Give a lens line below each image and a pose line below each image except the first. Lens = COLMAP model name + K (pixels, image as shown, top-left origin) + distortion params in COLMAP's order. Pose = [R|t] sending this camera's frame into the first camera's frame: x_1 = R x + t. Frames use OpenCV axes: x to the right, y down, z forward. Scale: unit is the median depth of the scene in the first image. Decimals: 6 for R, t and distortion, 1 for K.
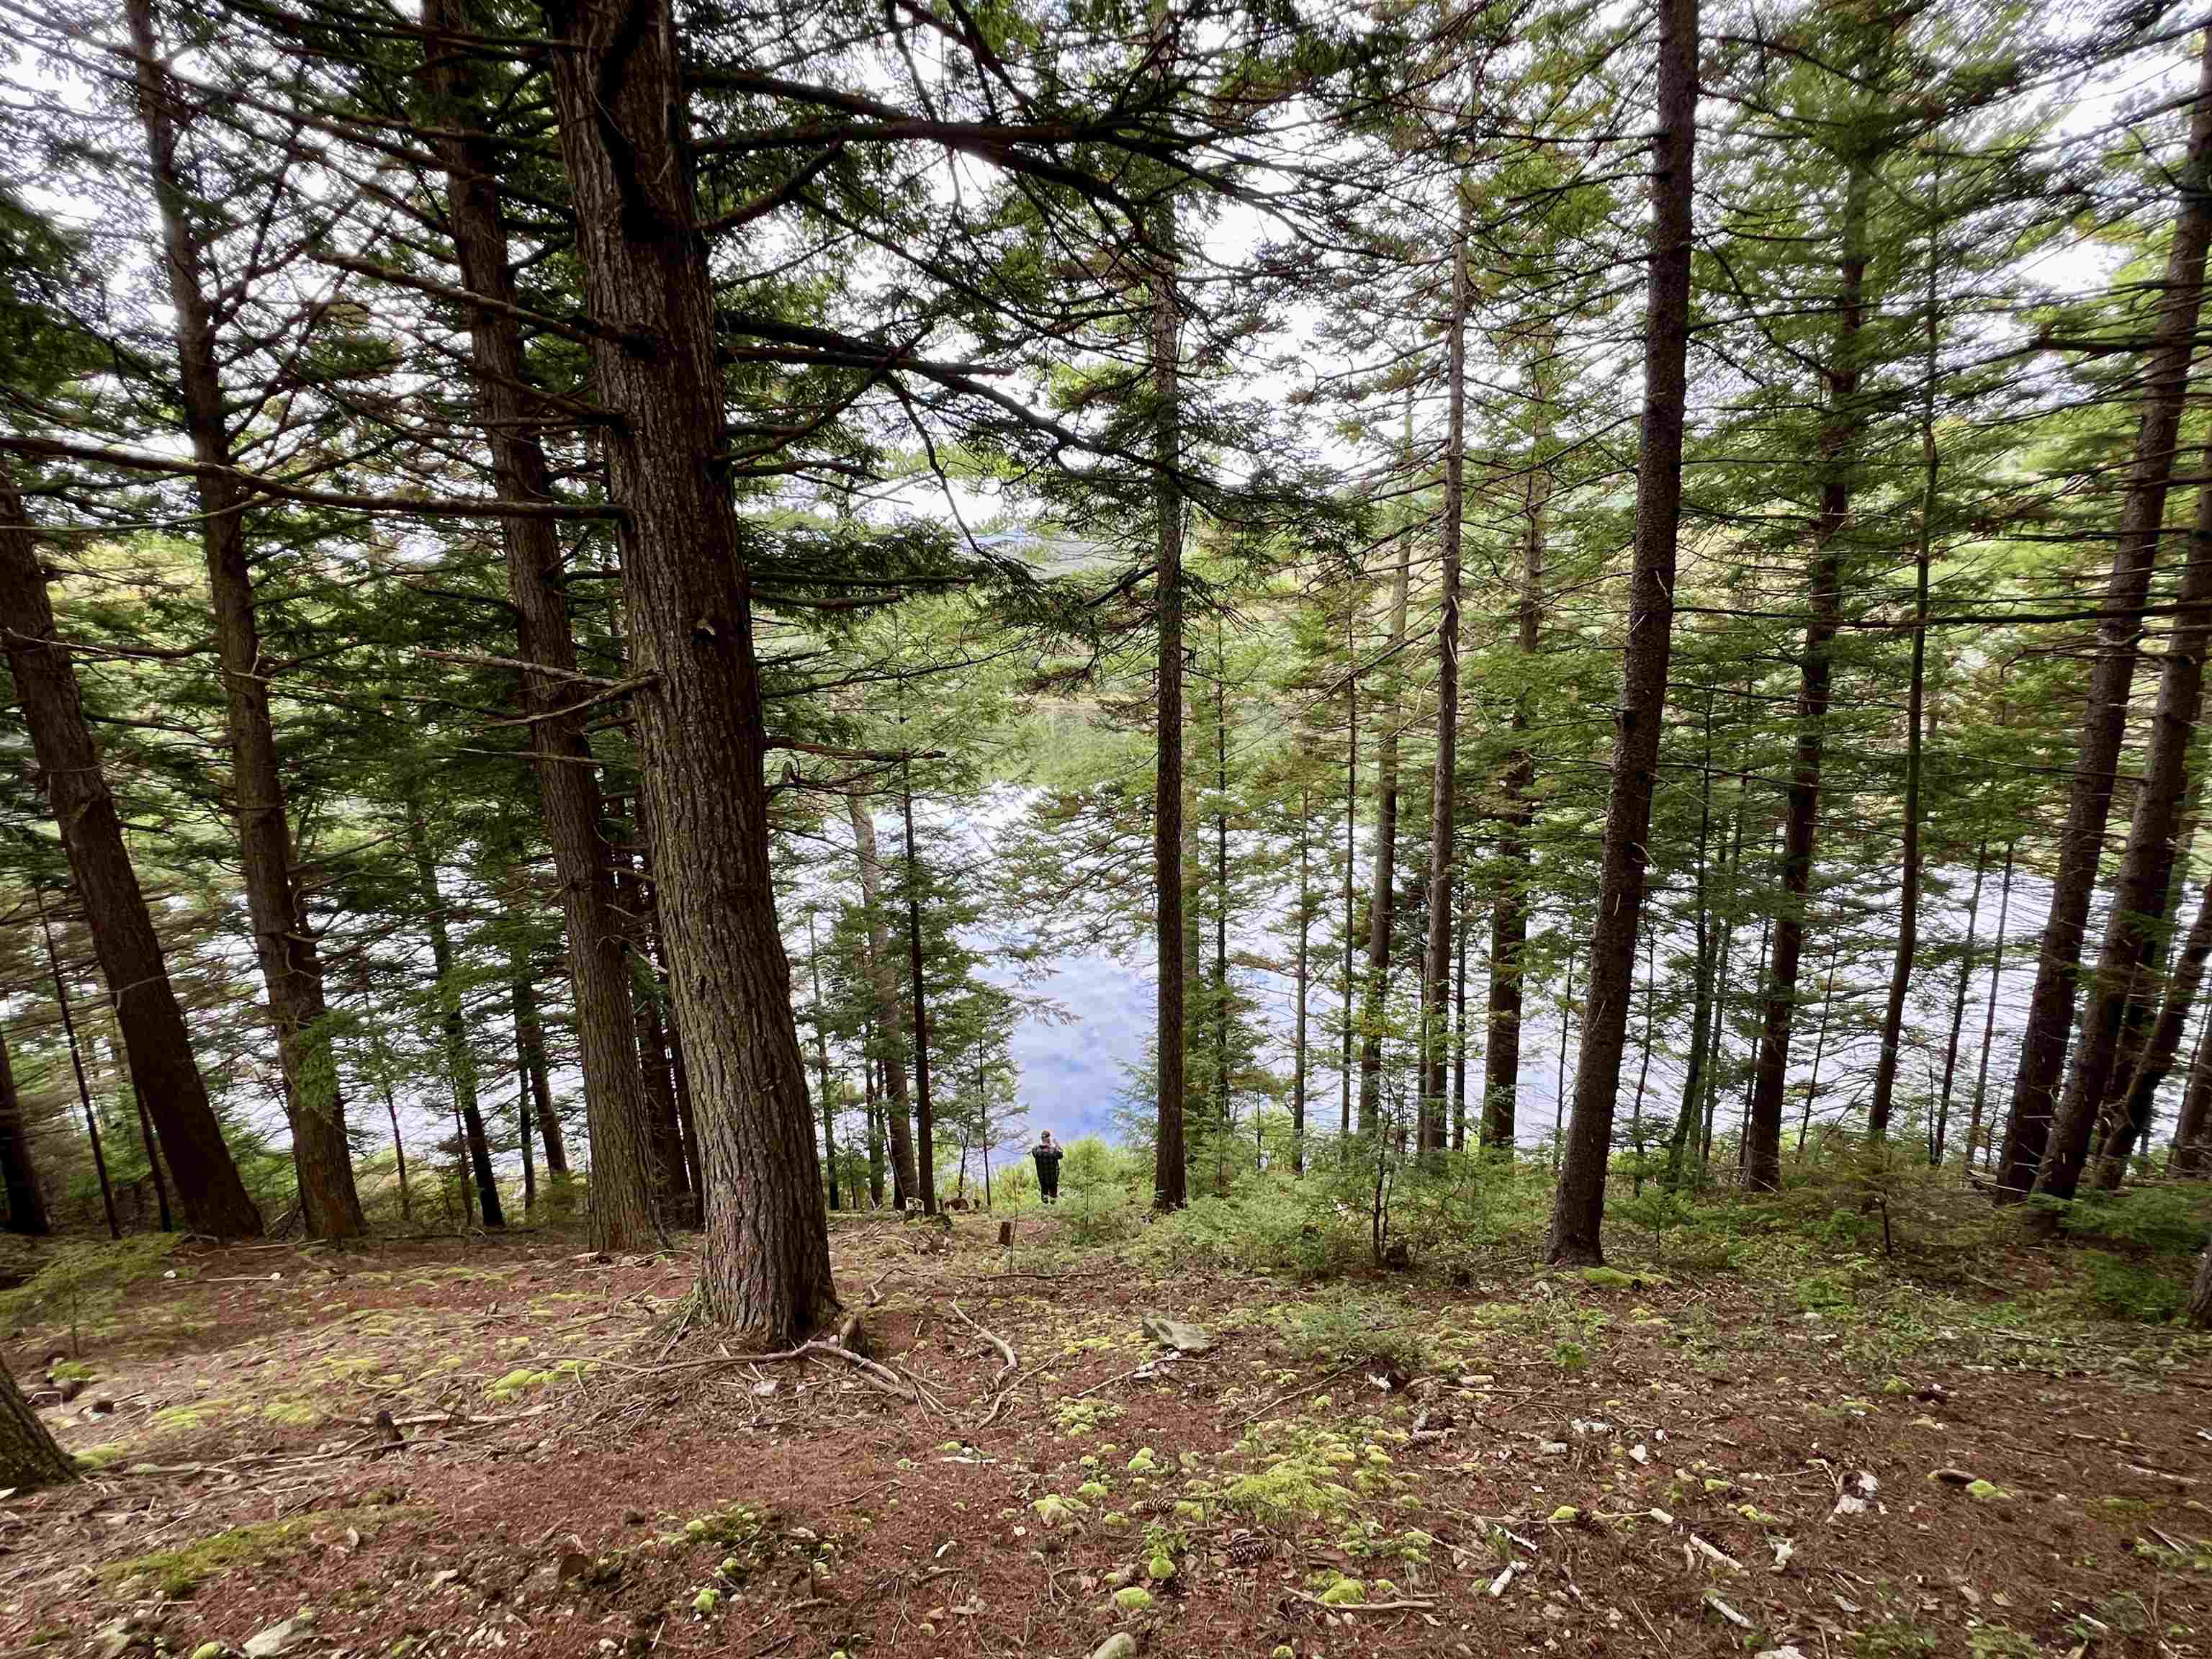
lens RADIAL K [[973.1, 0, 1106.0], [0, 973.1, 829.5], [0, 0, 1]] dist [-0.021237, 0.000051]
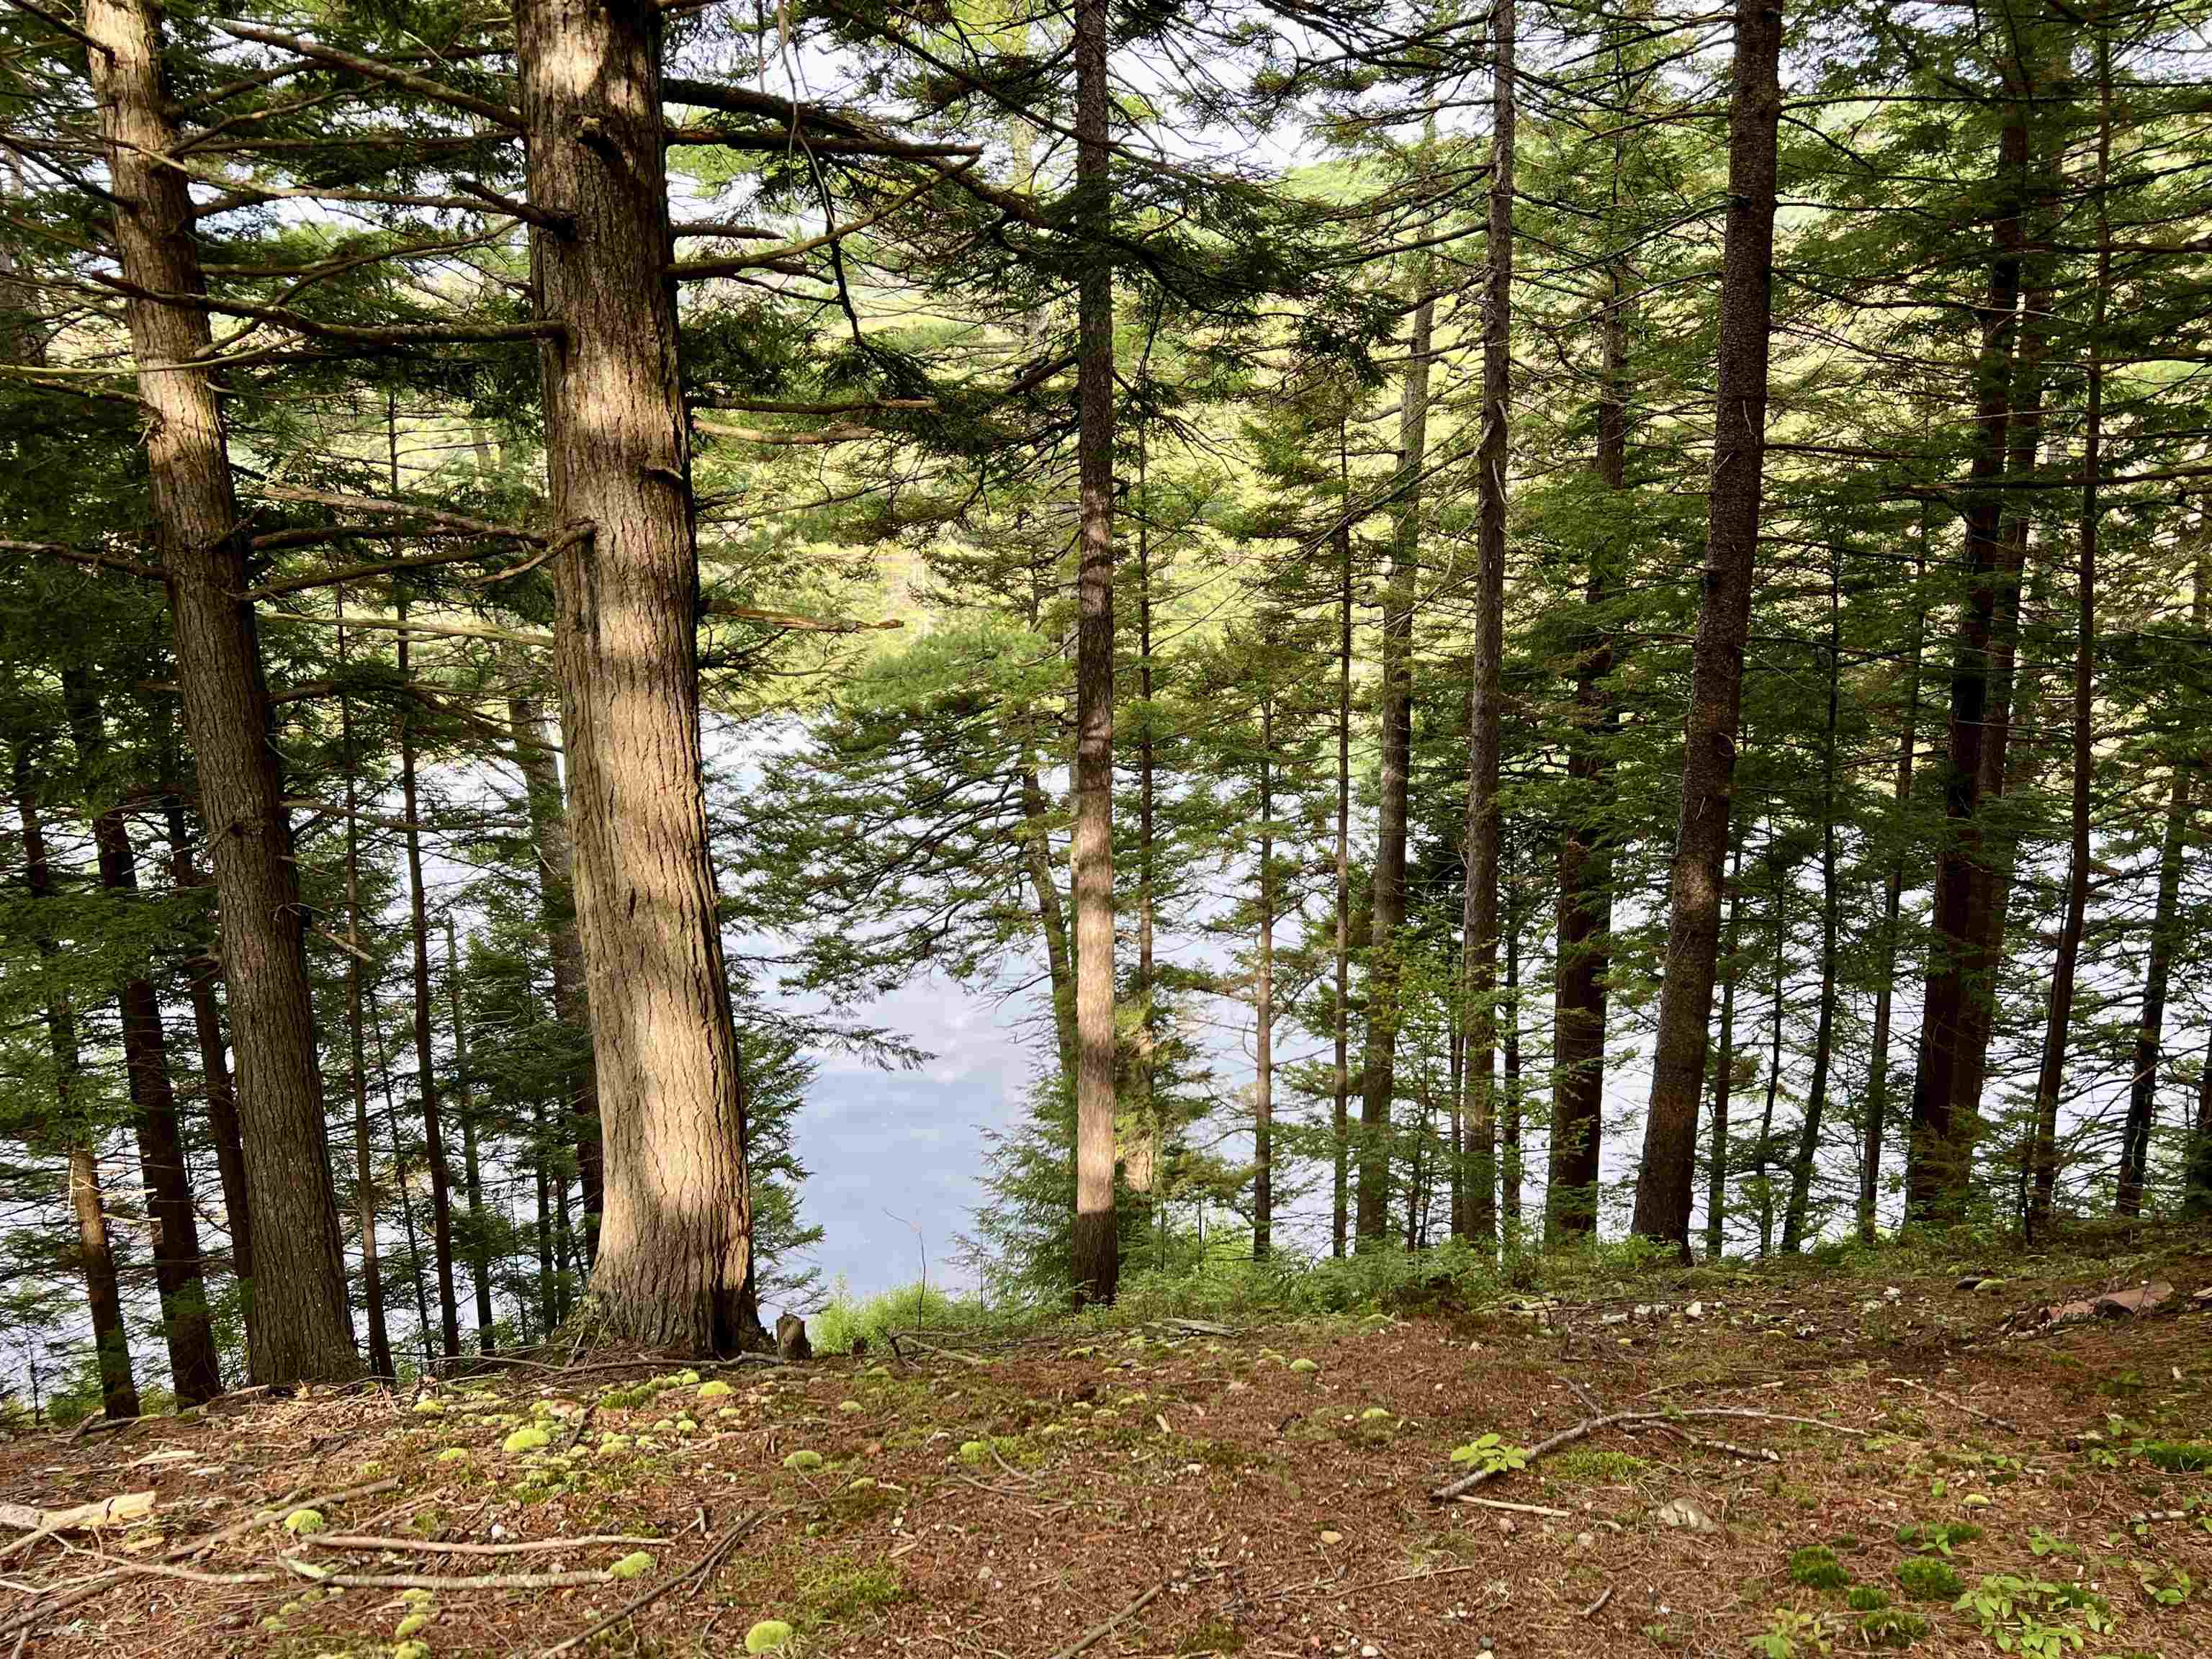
lens RADIAL K [[1837.1, 0, 1106.0], [0, 1837.1, 829.5], [0, 0, 1]] dist [0.141987, -0.393246]
pose [[0.990218, -0.015999, 0.138611, -0.062469], [0.013899, 0.999774, 0.016107, 0.021516], [-0.138837, -0.014023, 0.990216, -0.157645]]
